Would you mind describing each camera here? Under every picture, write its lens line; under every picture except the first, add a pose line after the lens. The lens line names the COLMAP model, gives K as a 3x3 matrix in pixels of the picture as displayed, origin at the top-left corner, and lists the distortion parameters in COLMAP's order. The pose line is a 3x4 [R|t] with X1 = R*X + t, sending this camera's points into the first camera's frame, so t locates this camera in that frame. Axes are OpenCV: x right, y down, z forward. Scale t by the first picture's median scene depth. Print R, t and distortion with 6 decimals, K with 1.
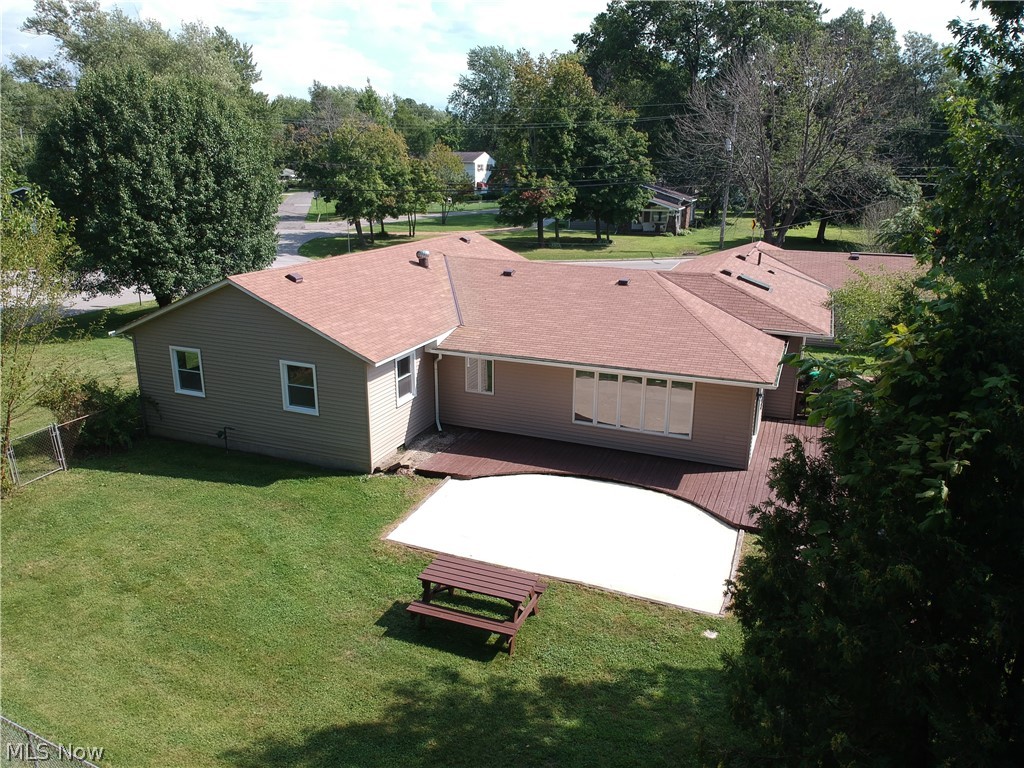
lens RADIAL K [[756.7, 0, 498.5], [0, 756.7, 383.5], [0, 0, 1]] dist [0.100344, -0.261003]
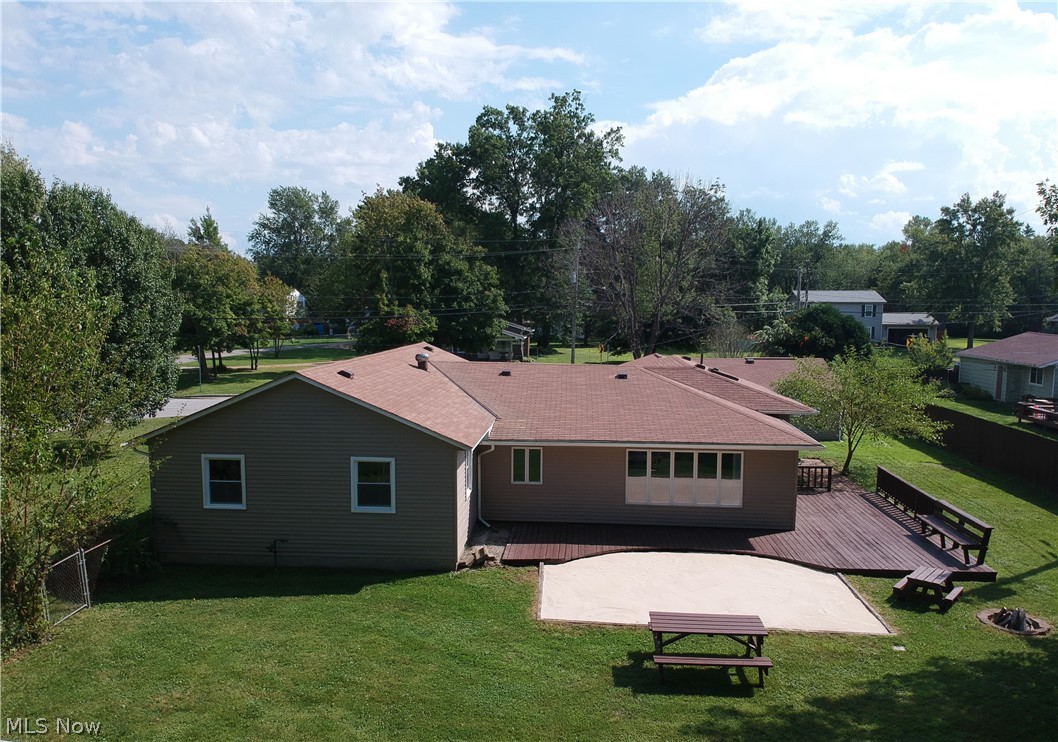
lens RADIAL K [[790.3, 0, 529.0], [0, 790.3, 371.0], [0, 0, 1]] dist [0.101112, -0.194296]
pose [[0.951045, -0.029457, 0.307646, -0.339637], [0.090201, 0.978563, -0.185144, 0.060359], [-0.295597, 0.203830, 0.933314, -0.001964]]
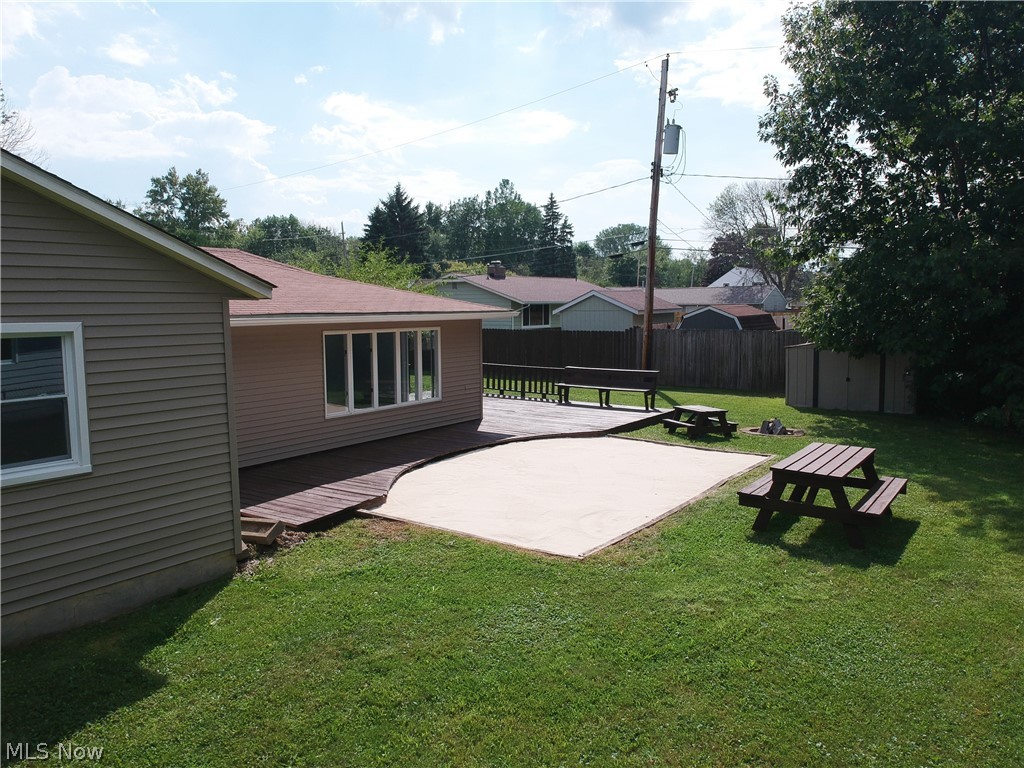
lens RADIAL K [[756.7, 0, 498.5], [0, 756.7, 383.5], [0, 0, 1]] dist [0.100344, -0.261003]
pose [[0.232077, -0.105441, 0.966966, -0.476976], [0.288193, 0.956926, 0.035178, 0.041165], [-0.929024, 0.270509, 0.252468, 0.649219]]
